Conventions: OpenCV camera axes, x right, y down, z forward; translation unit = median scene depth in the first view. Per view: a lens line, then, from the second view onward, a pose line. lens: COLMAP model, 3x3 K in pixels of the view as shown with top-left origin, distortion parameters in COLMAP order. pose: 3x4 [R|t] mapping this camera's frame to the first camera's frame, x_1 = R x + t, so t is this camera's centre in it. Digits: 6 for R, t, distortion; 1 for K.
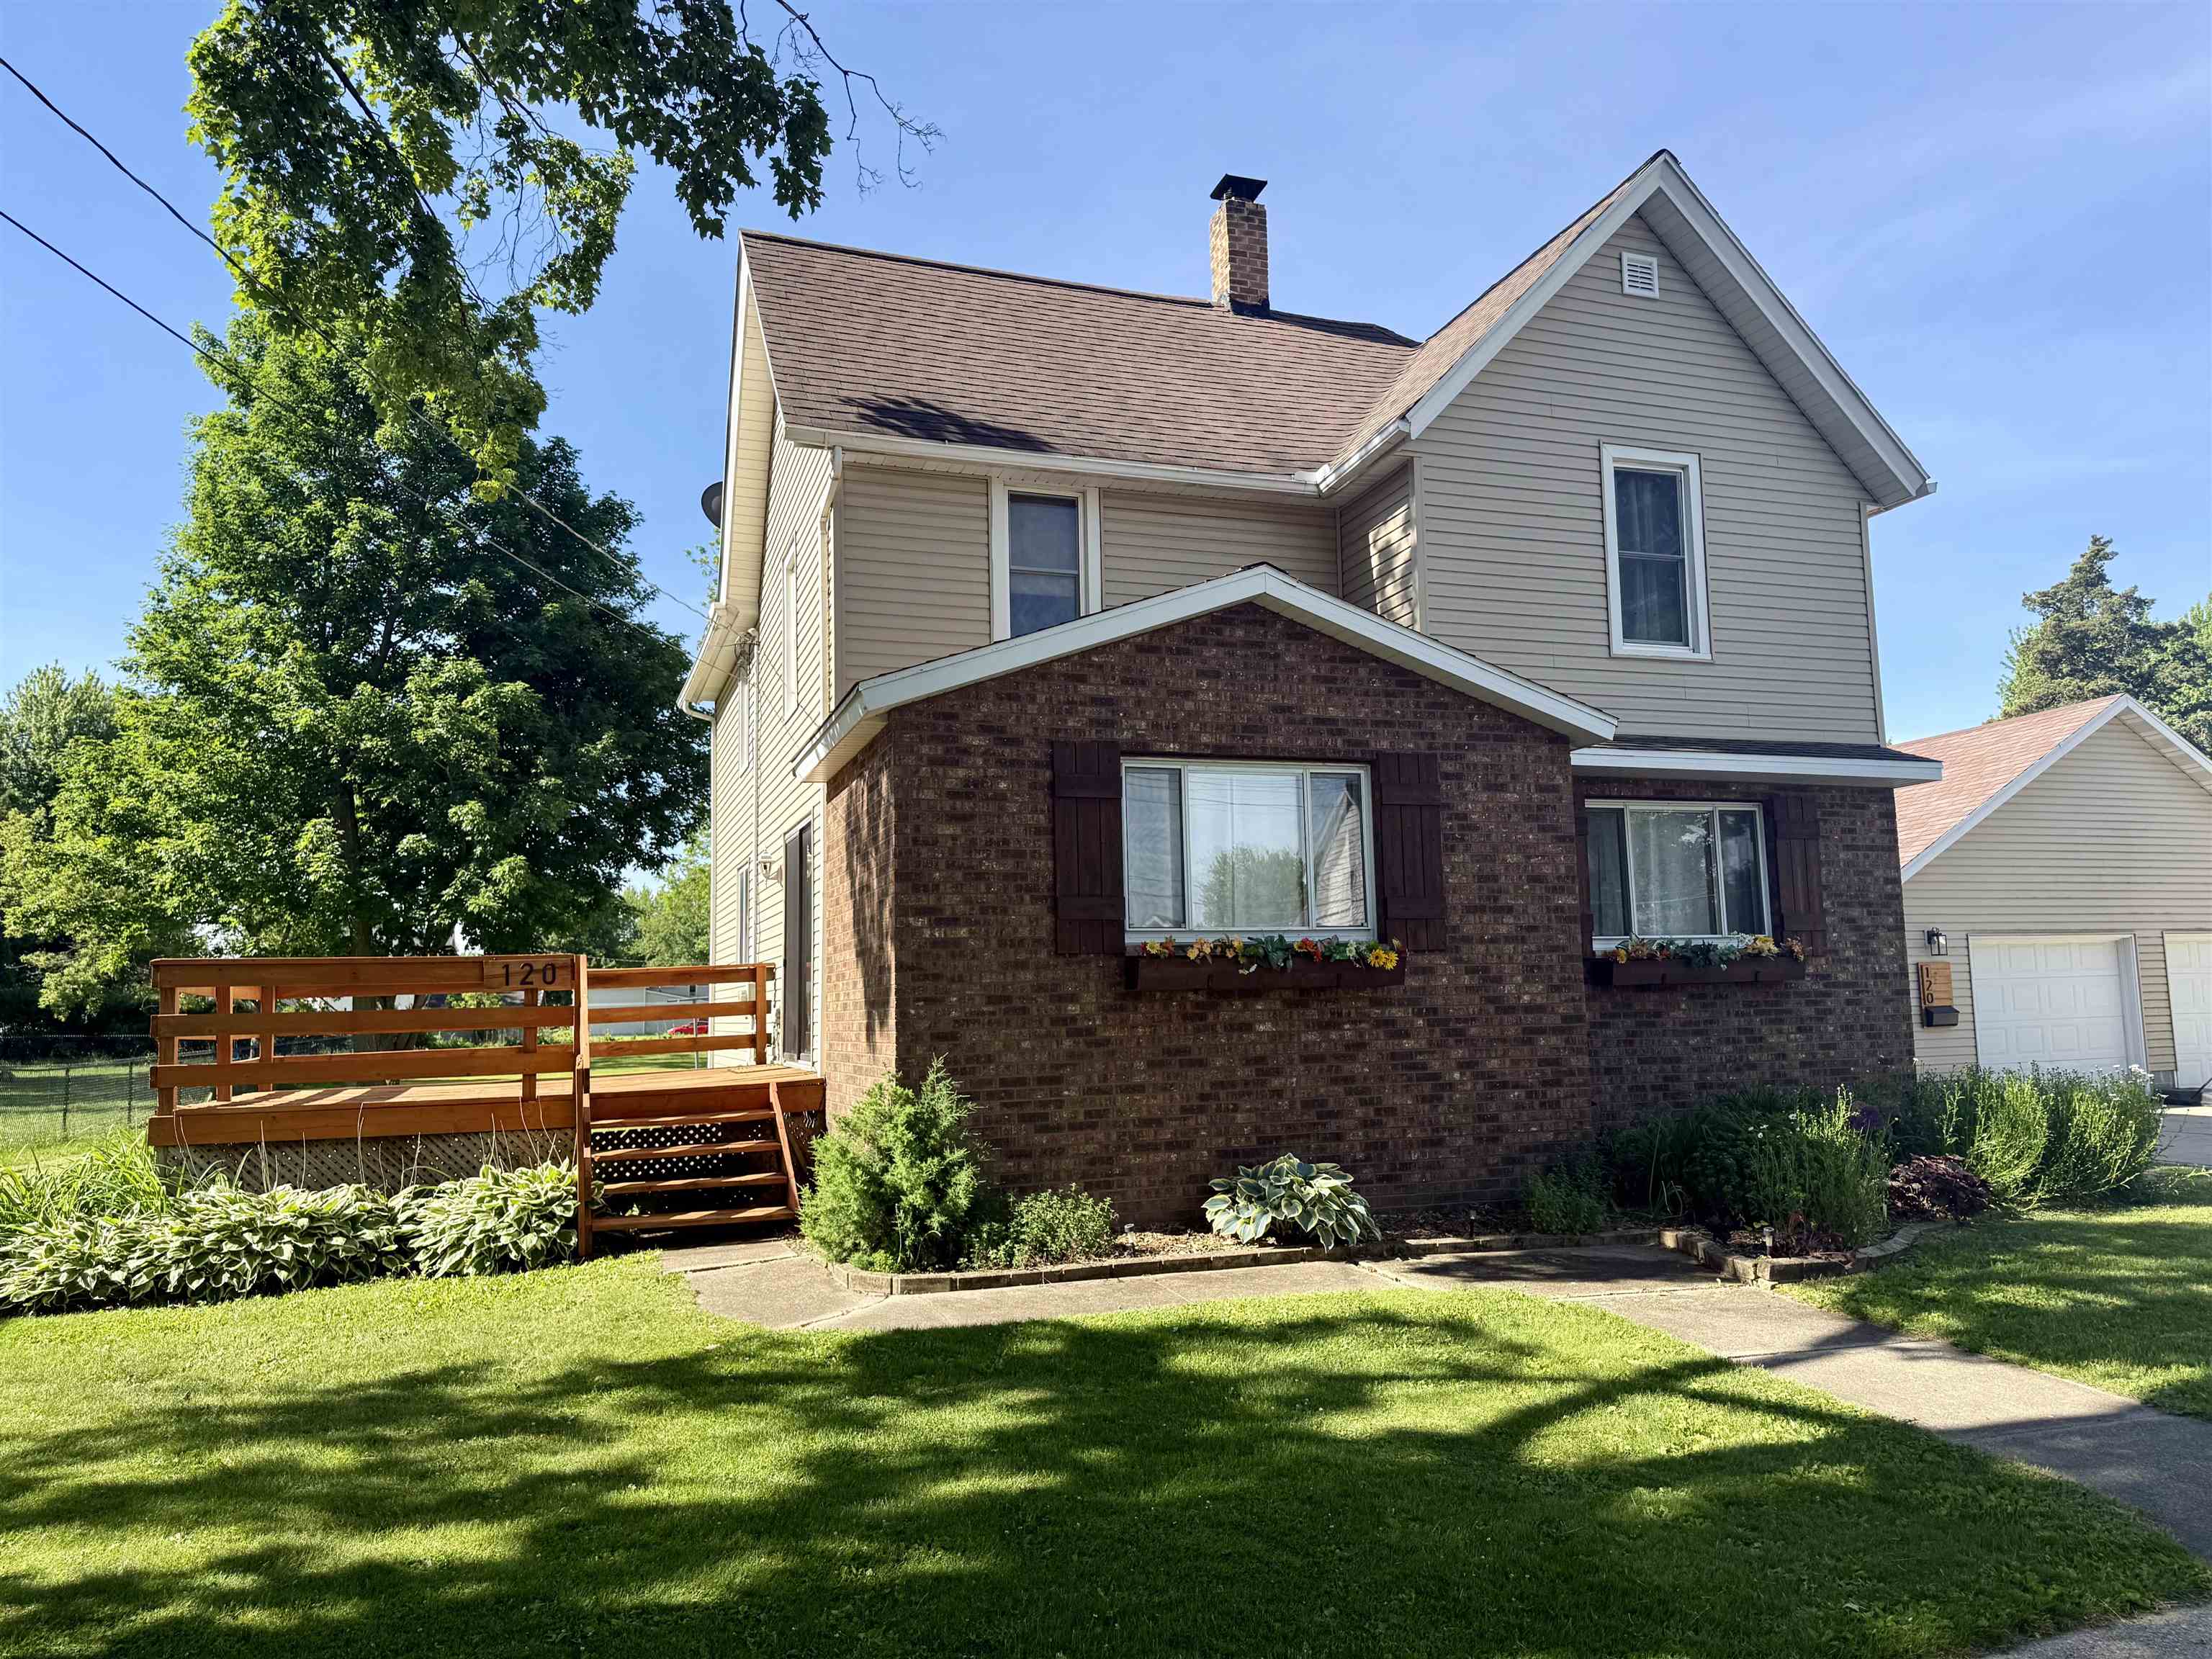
lens RADIAL K [[1549.9, 0, 1102.4], [0, 1549.9, 830.7], [0, 0, 1]] dist [0.101125, -0.132601]
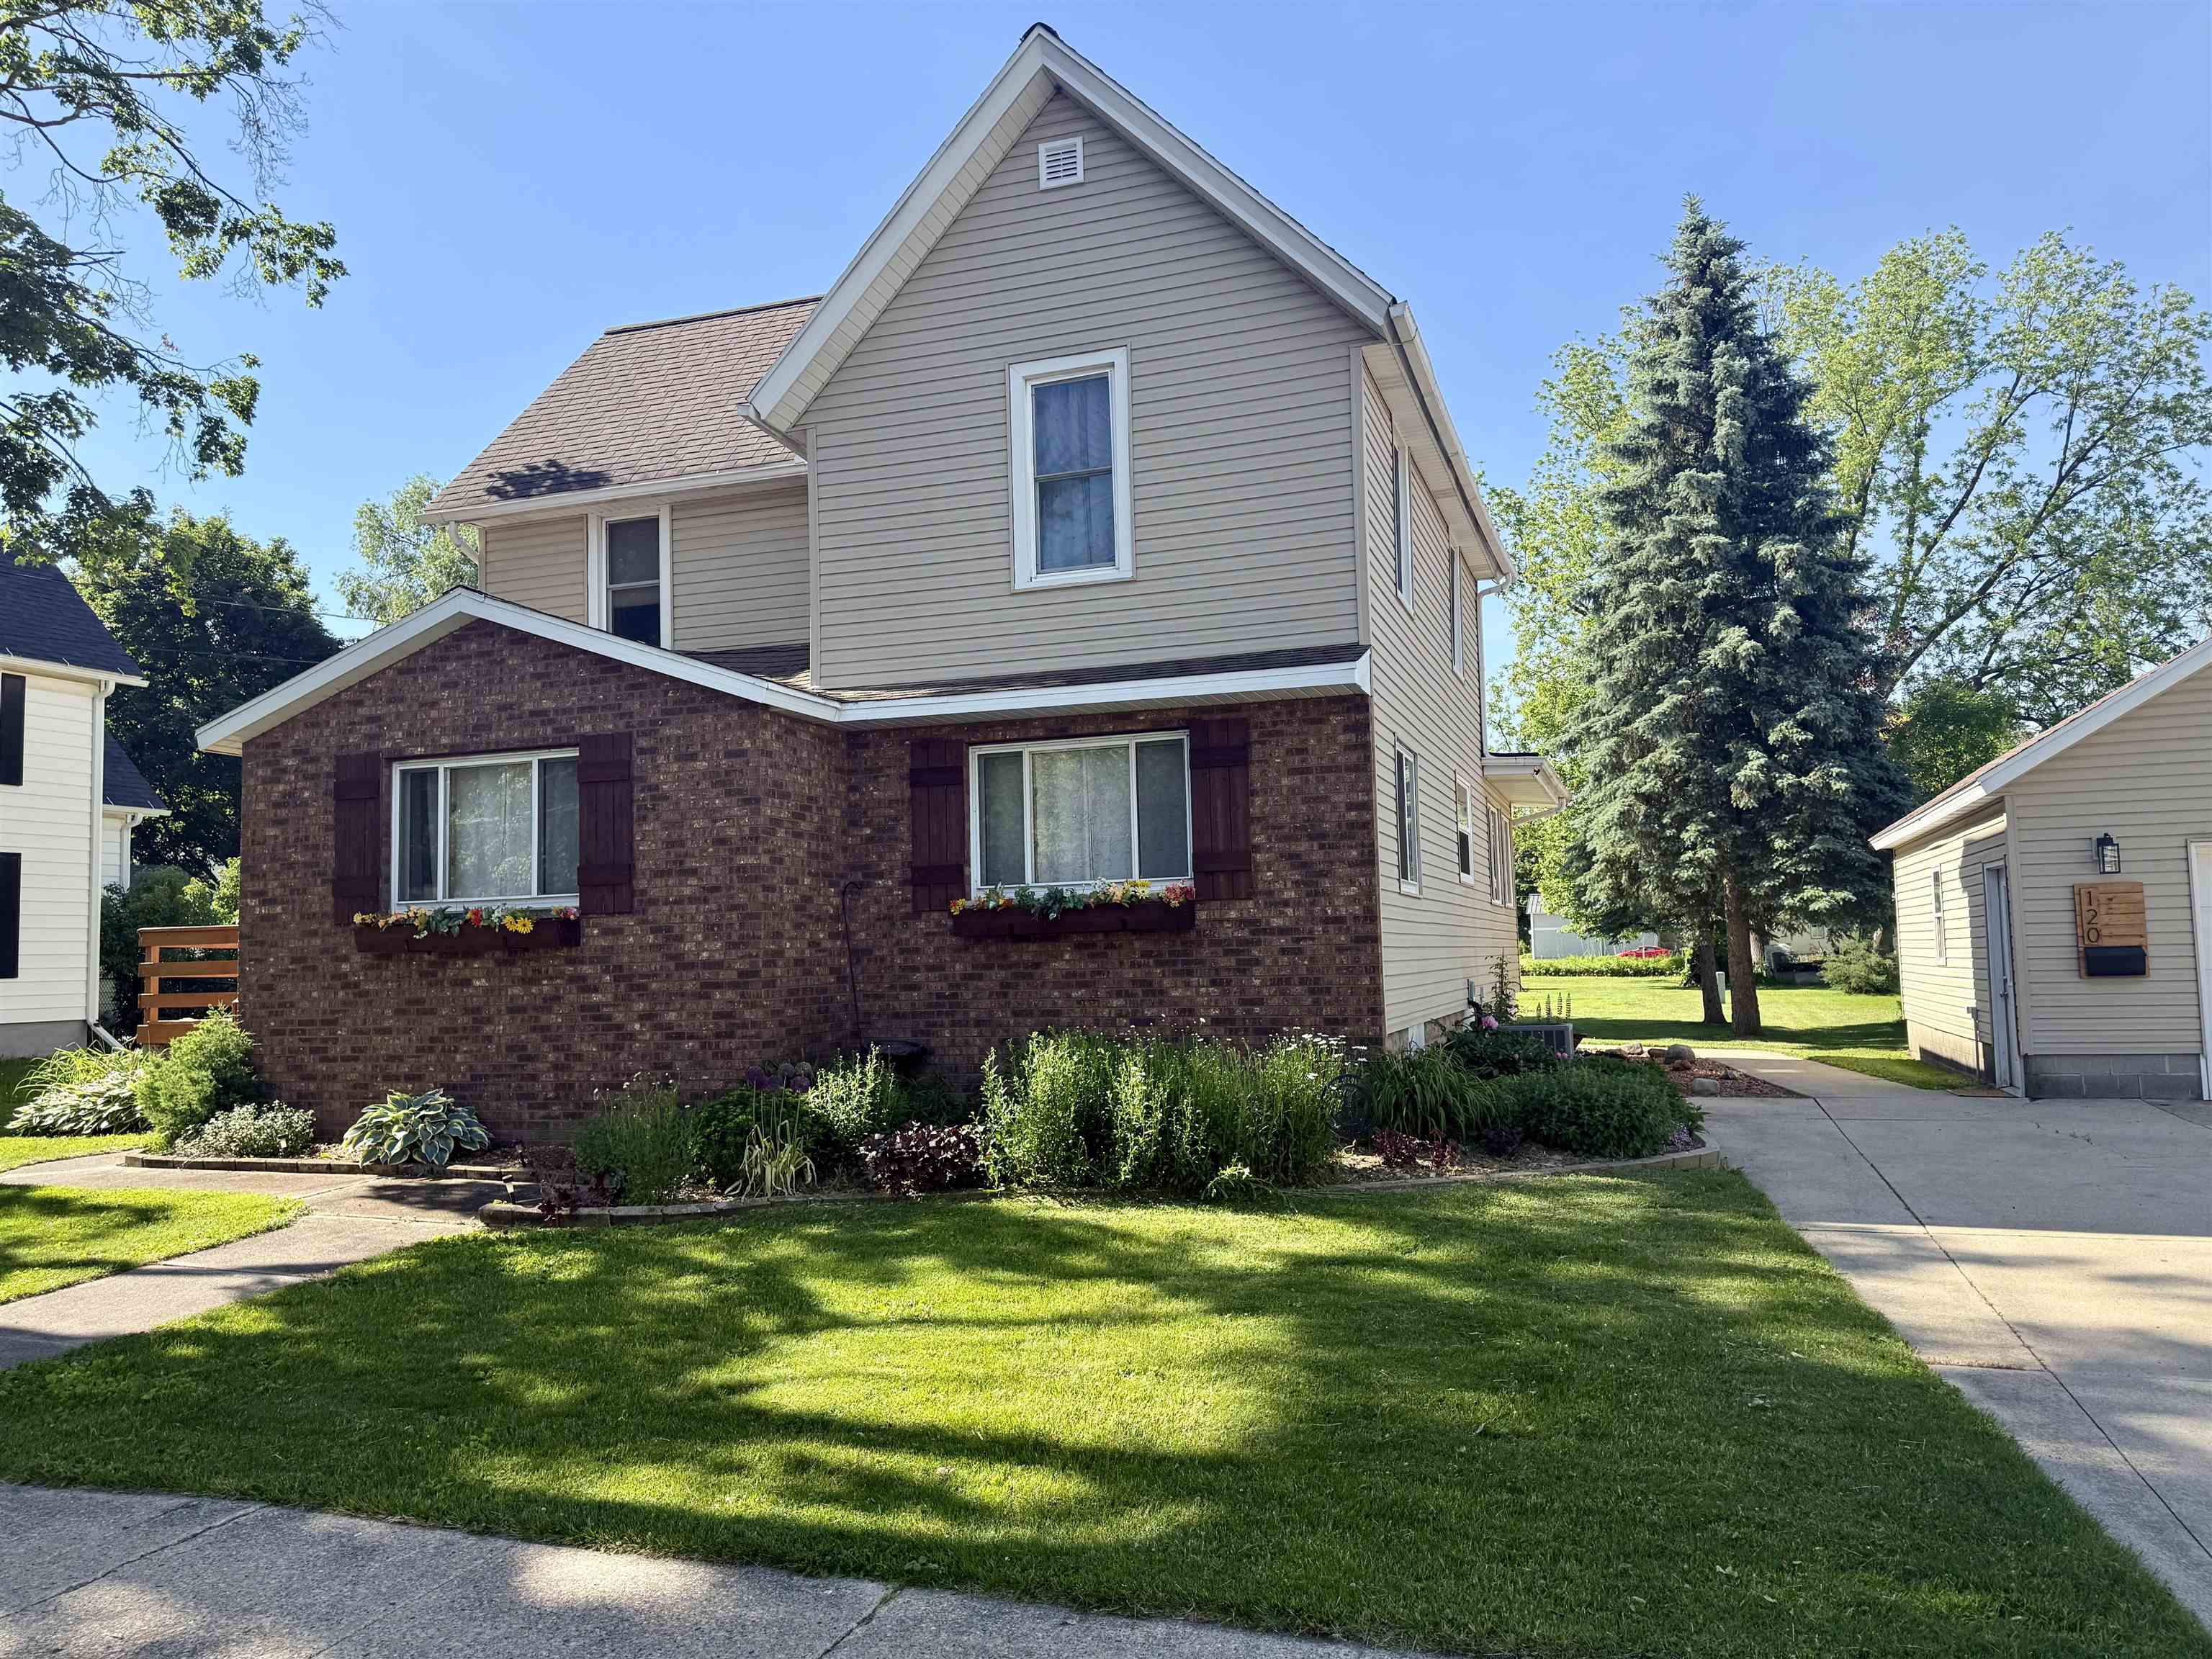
lens RADIAL K [[1549.9, 0, 1106.7], [0, 1549.9, 833.2], [0, 0, 1]] dist [0.101125, -0.132601]
pose [[0.780716, -0.046454, -0.623157, 1.142116], [0.076808, 0.996805, 0.021920, 0.022655], [0.620148, -0.064977, 0.781789, 0.345301]]
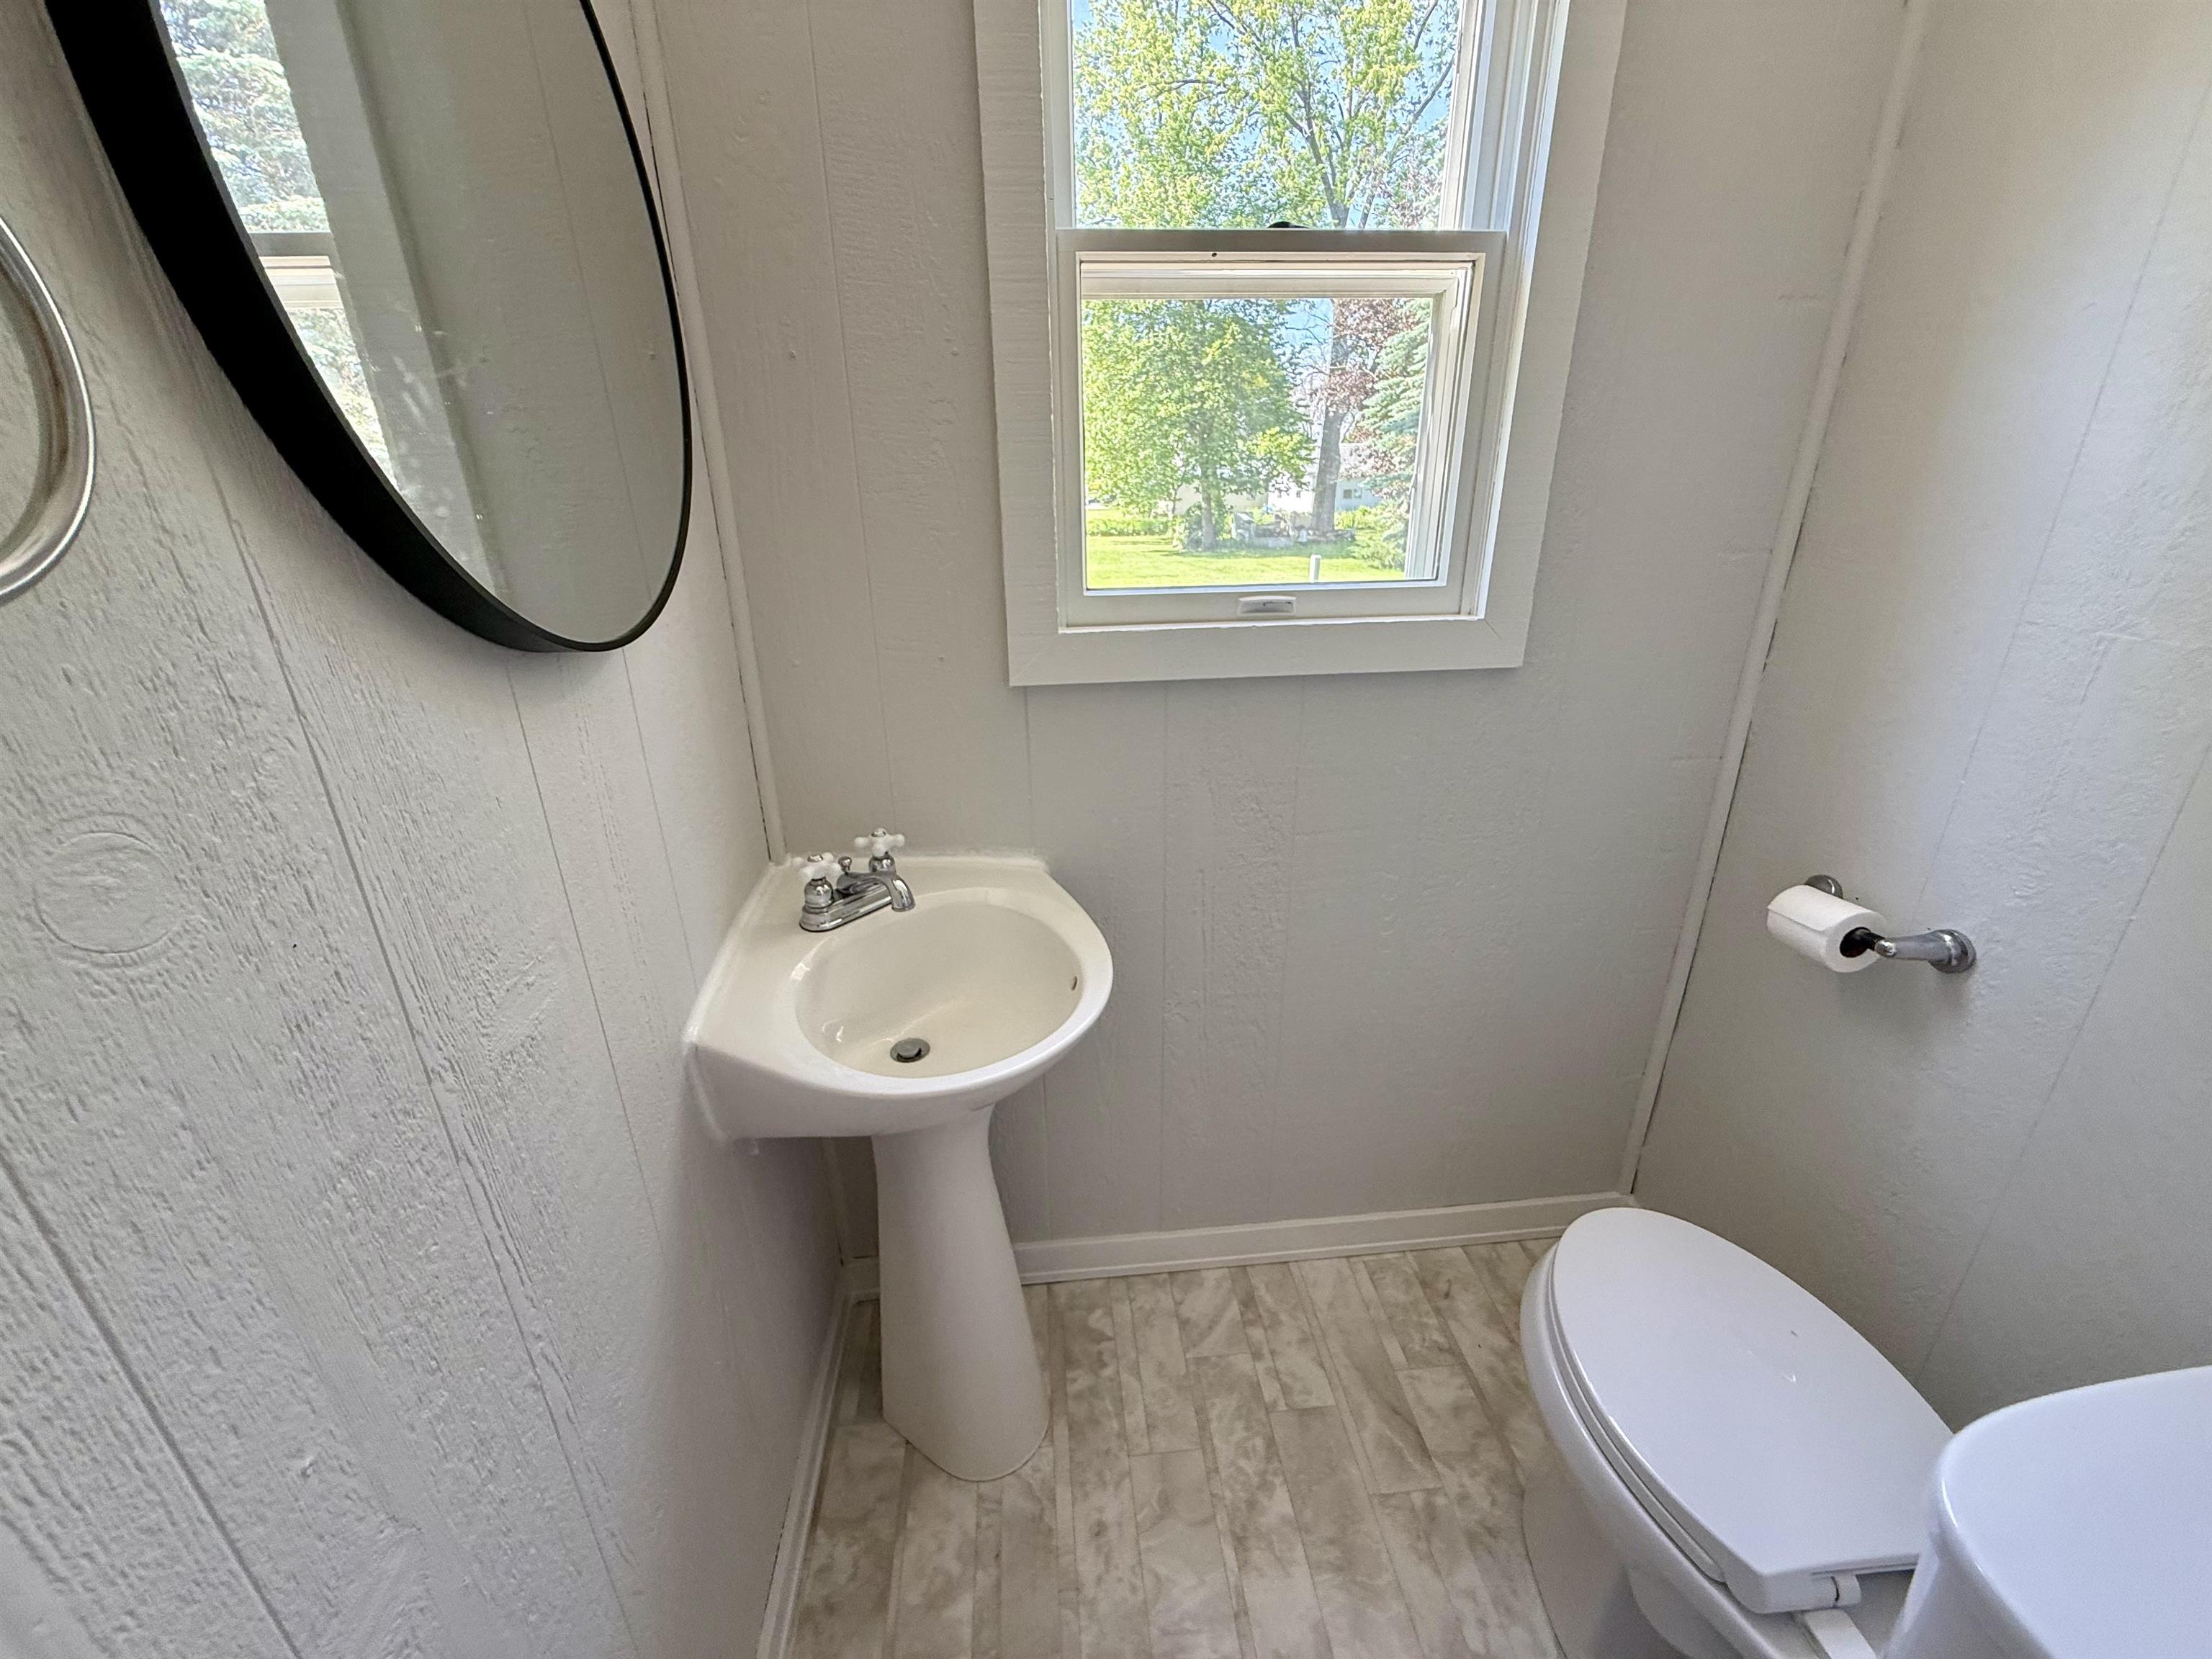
lens RADIAL K [[880.2, 0, 1101.0], [0, 880.2, 827.3], [0, 0, 1]] dist [0.000843, -0.000011]
pose [[0.970733, 0.089353, -0.222921, -0.114625], [0.024053, 0.887373, 0.460424, 0.152343], [0.238954, -0.452310, 0.859253, 2.045717]]
